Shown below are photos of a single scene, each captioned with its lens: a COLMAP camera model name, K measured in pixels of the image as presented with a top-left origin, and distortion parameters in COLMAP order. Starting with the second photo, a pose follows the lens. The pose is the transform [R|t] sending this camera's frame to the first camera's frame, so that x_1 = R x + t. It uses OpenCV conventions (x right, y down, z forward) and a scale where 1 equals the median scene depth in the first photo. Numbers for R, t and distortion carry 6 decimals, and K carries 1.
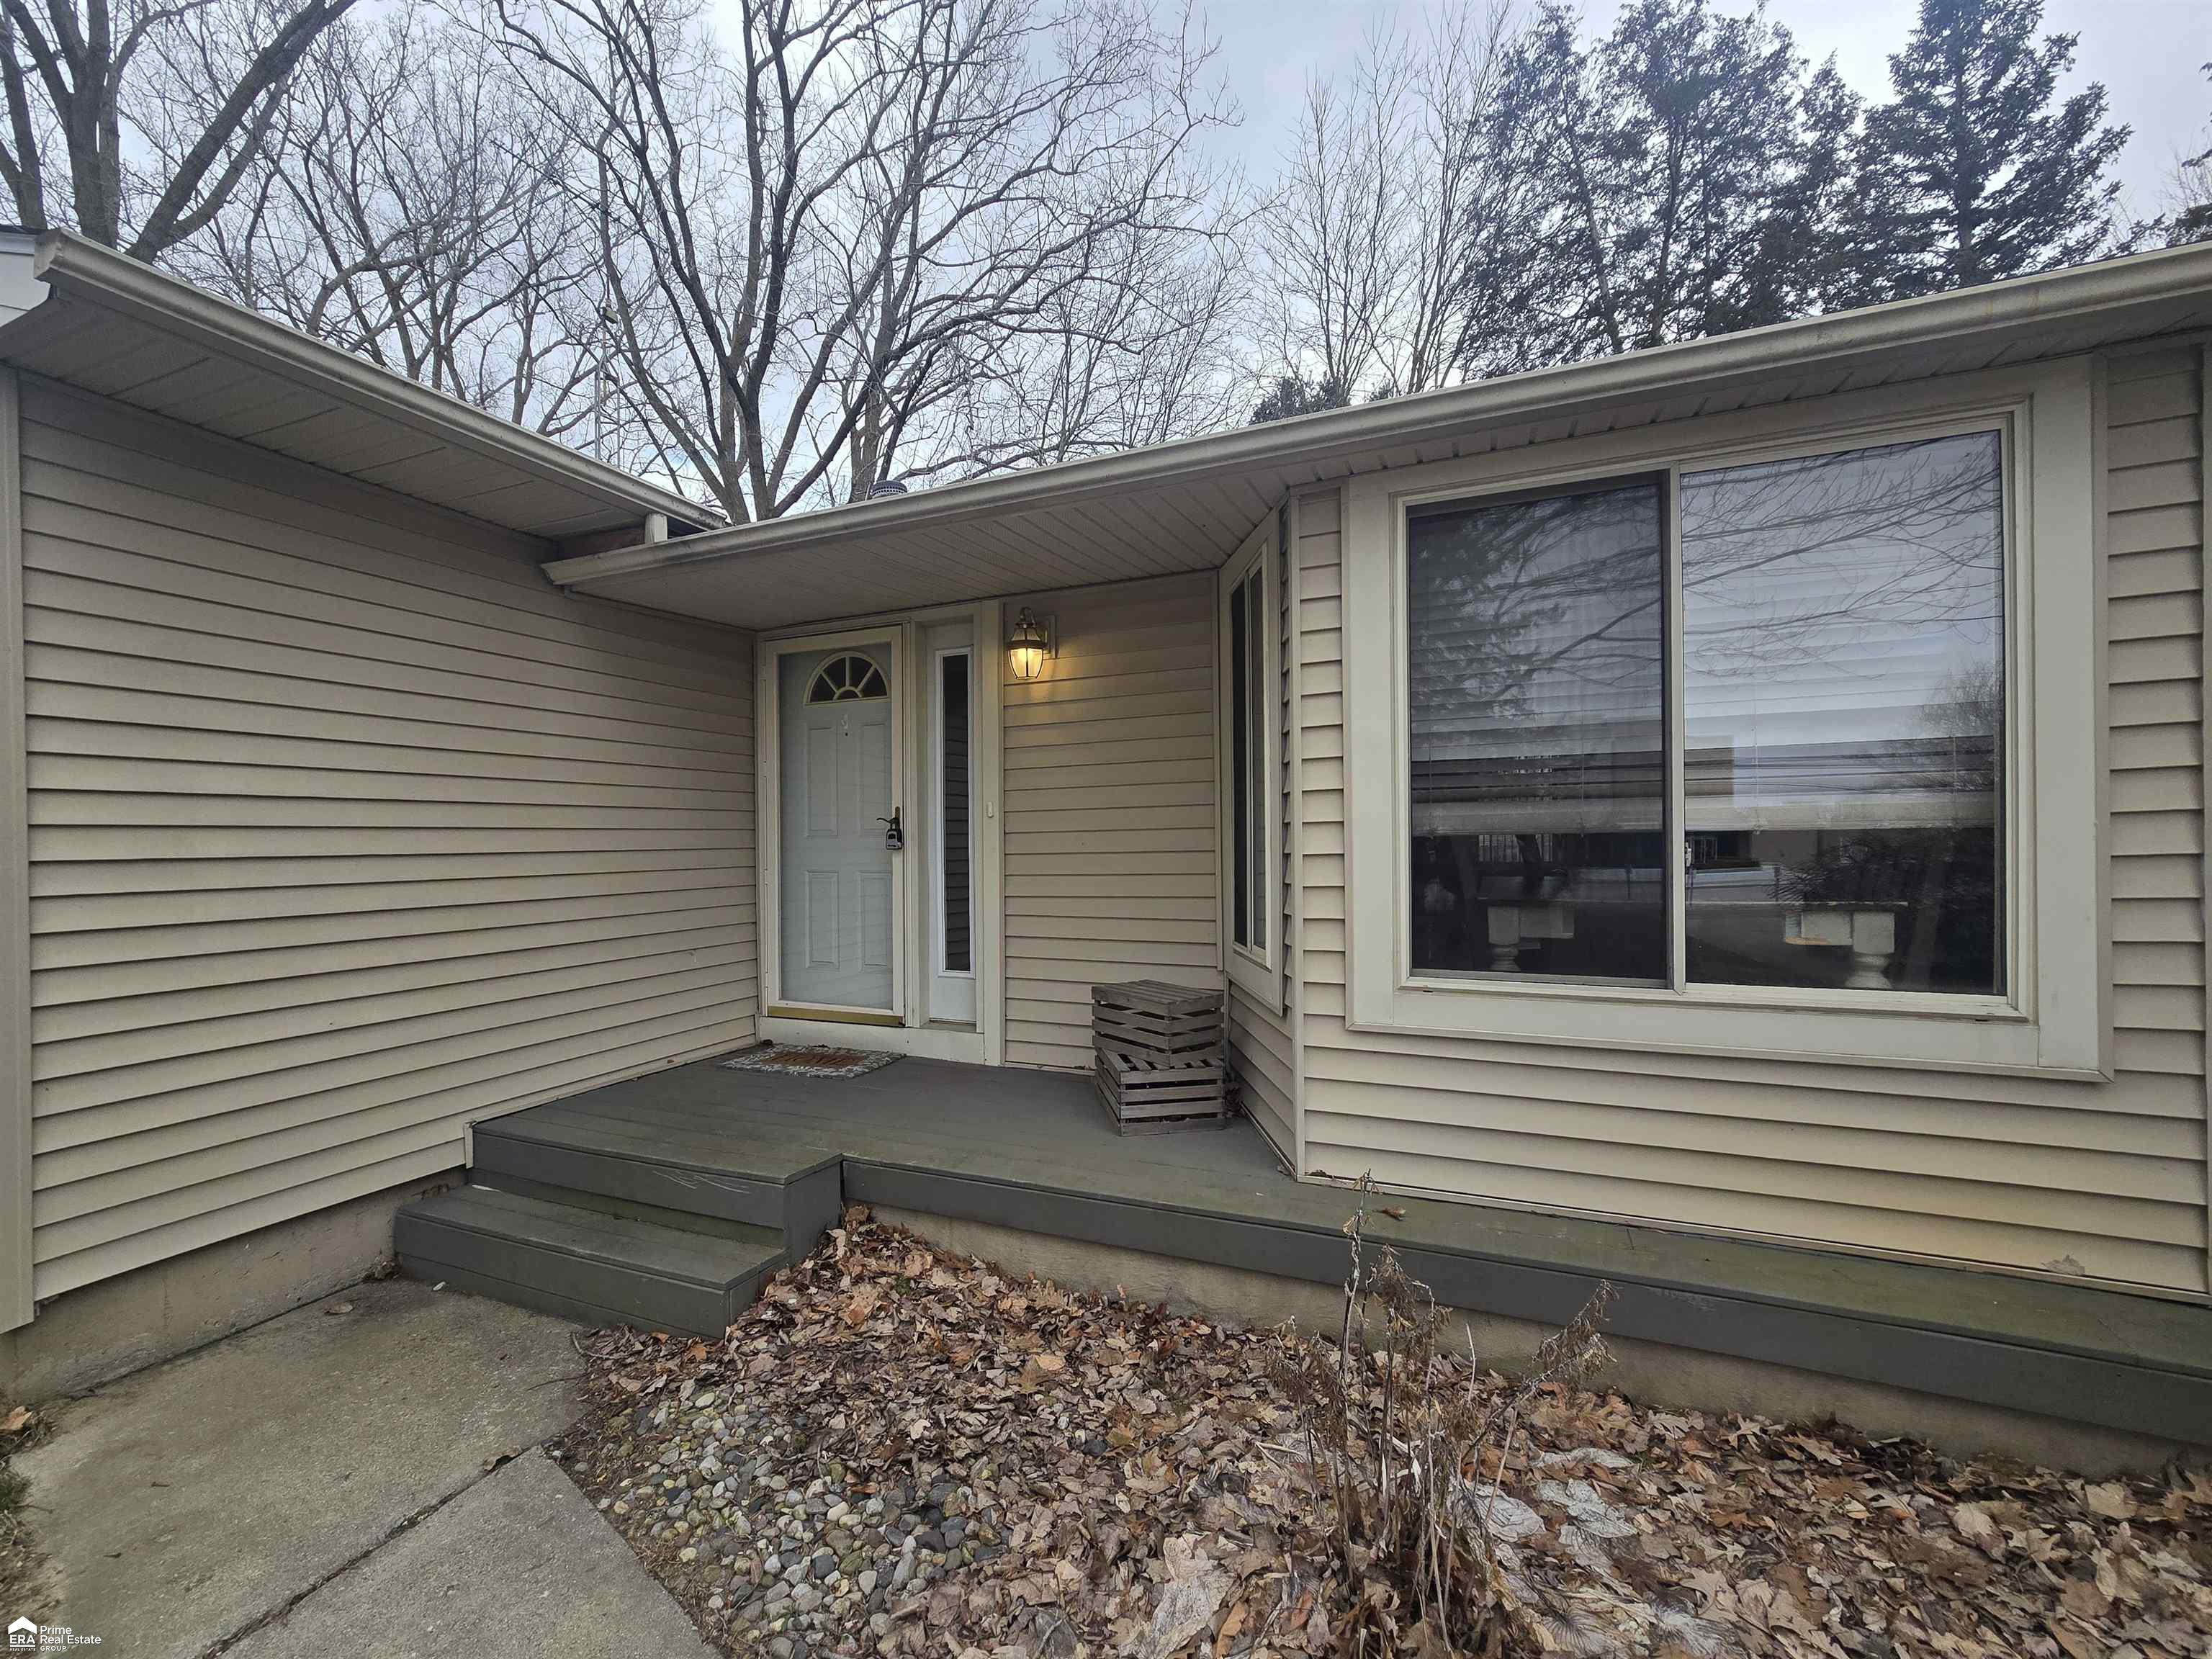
lens RADIAL K [[913.0, 0, 1106.2], [0, 913.0, 838.8], [0, 0, 1]] dist [-0.002345, 0.001024]
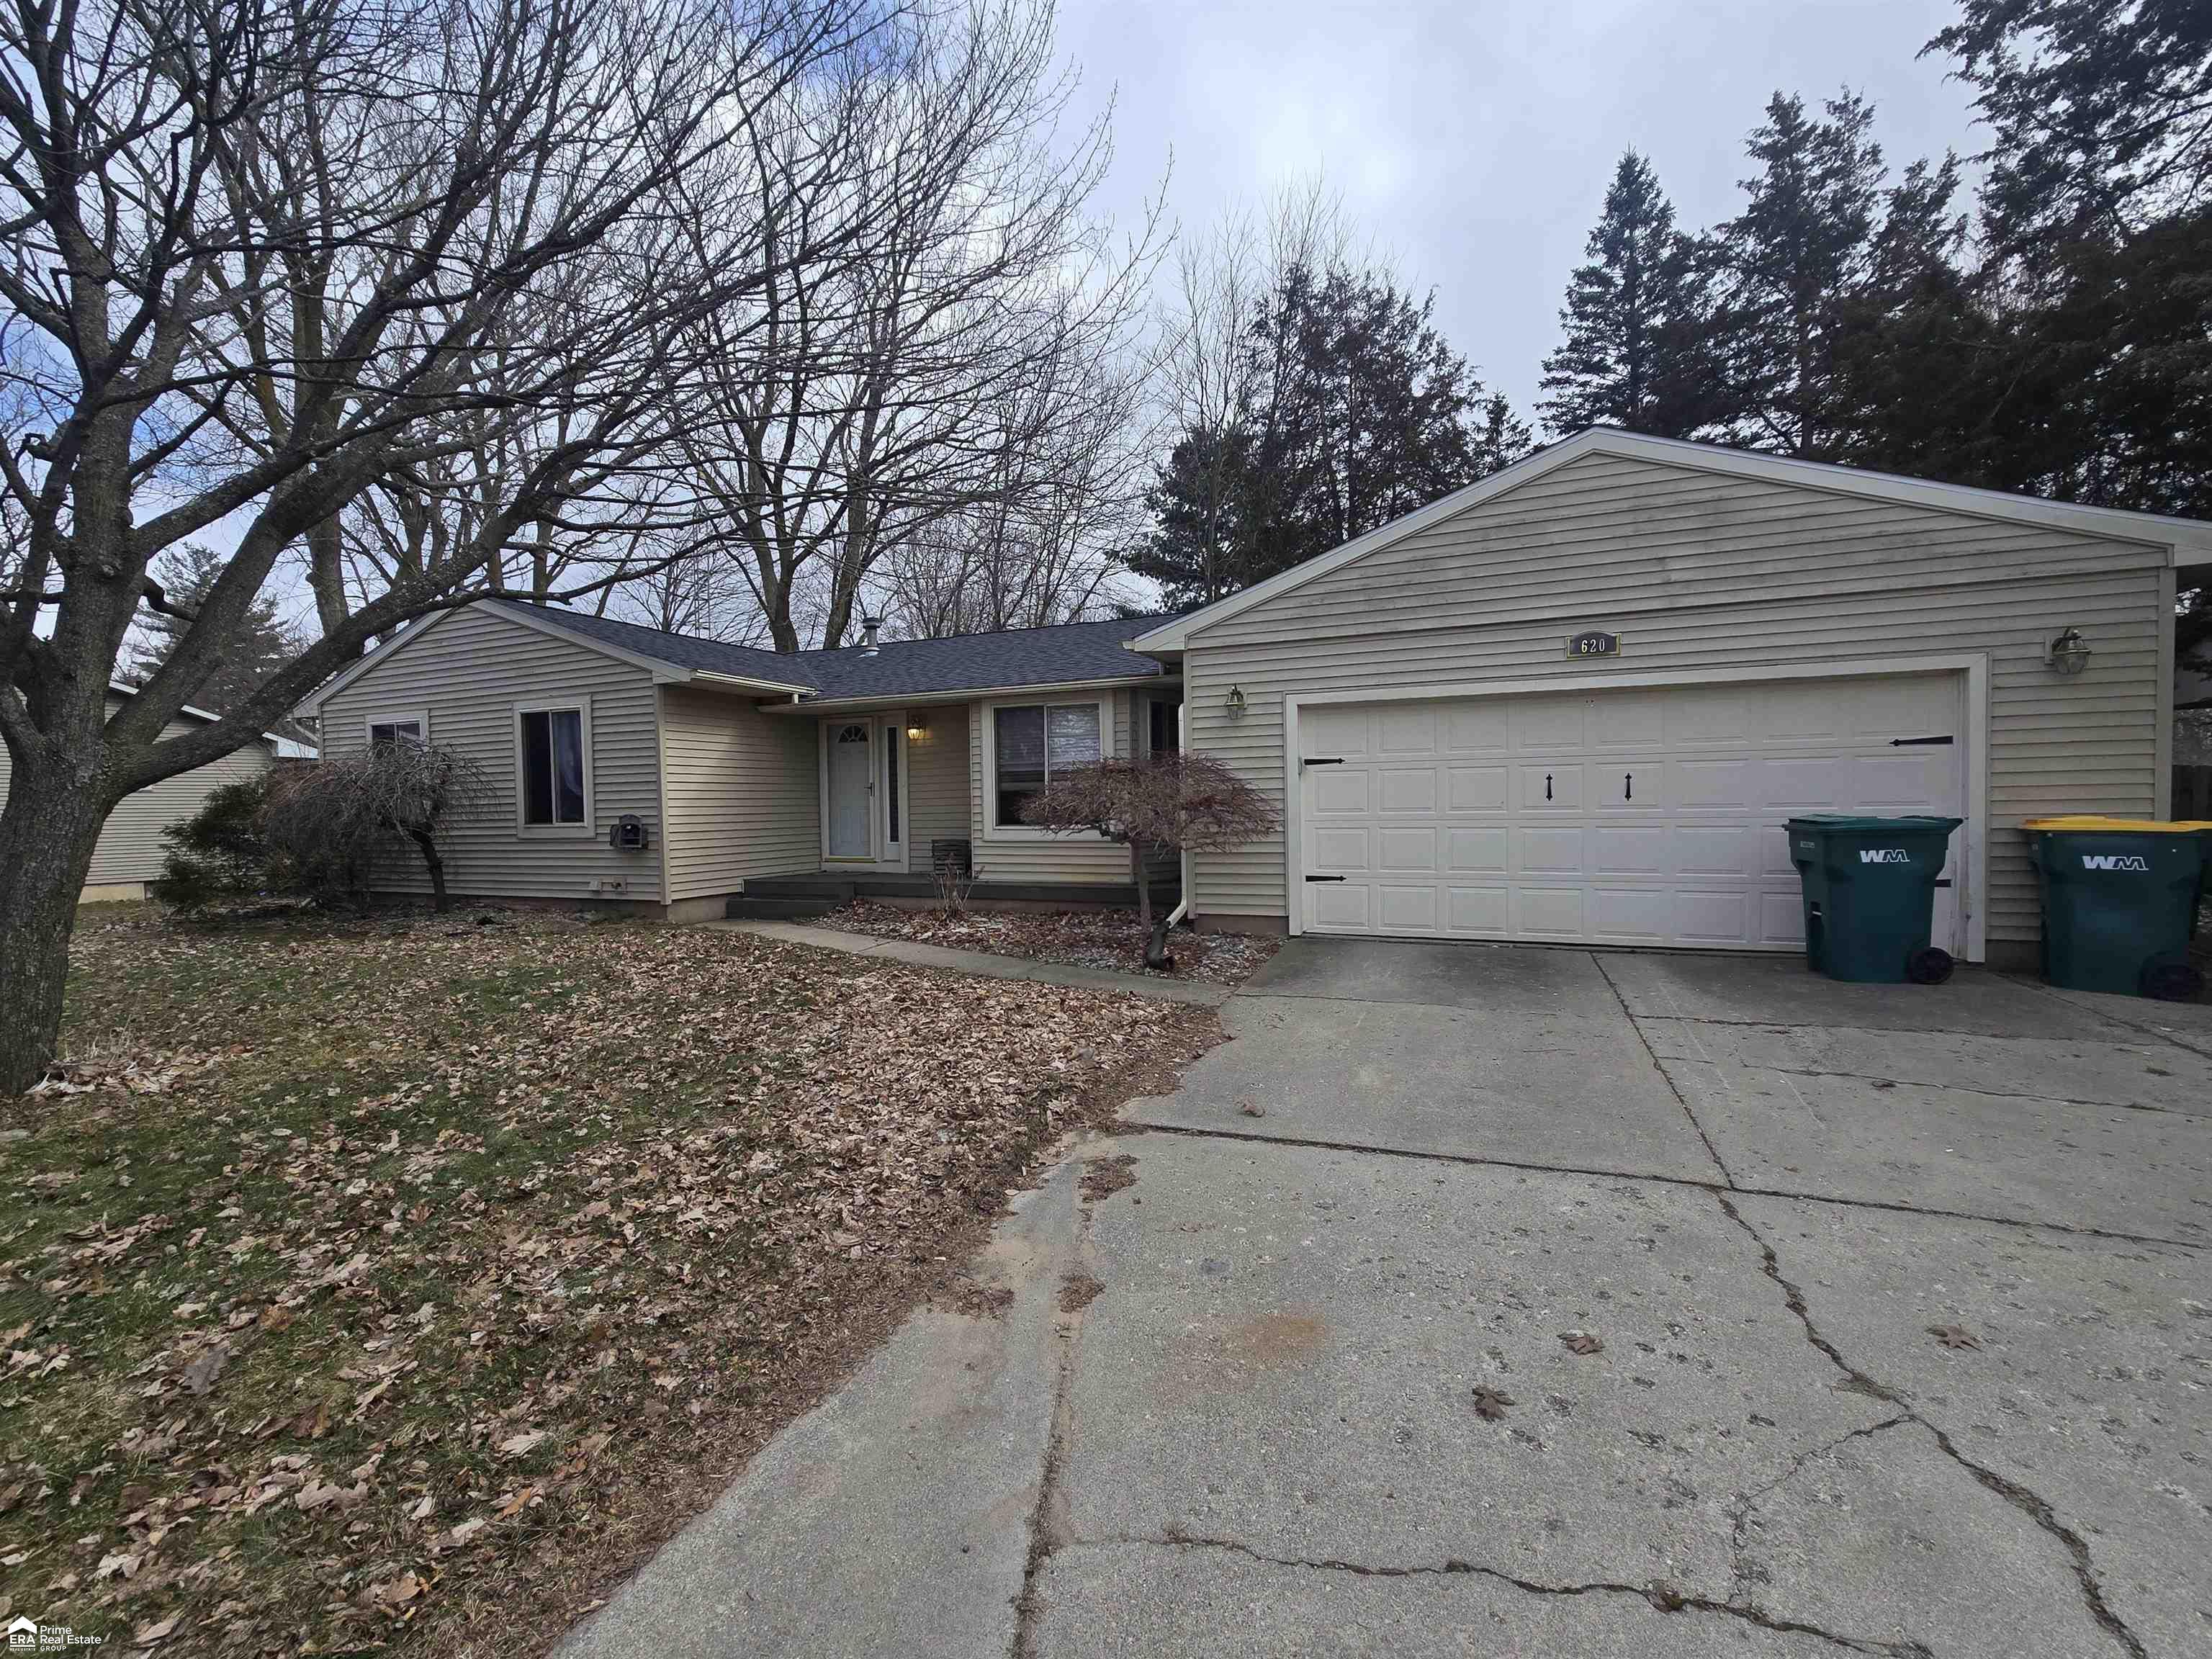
lens RADIAL K [[913.0, 0, 1103.8], [0, 913.0, 824.6], [0, 0, 1]] dist [-0.002345, 0.001024]
pose [[0.999967, -0.008098, -0.000897, 0.501784], [0.008111, 0.999850, 0.015316, 0.057753], [0.000773, -0.015323, 0.999882, -1.864299]]
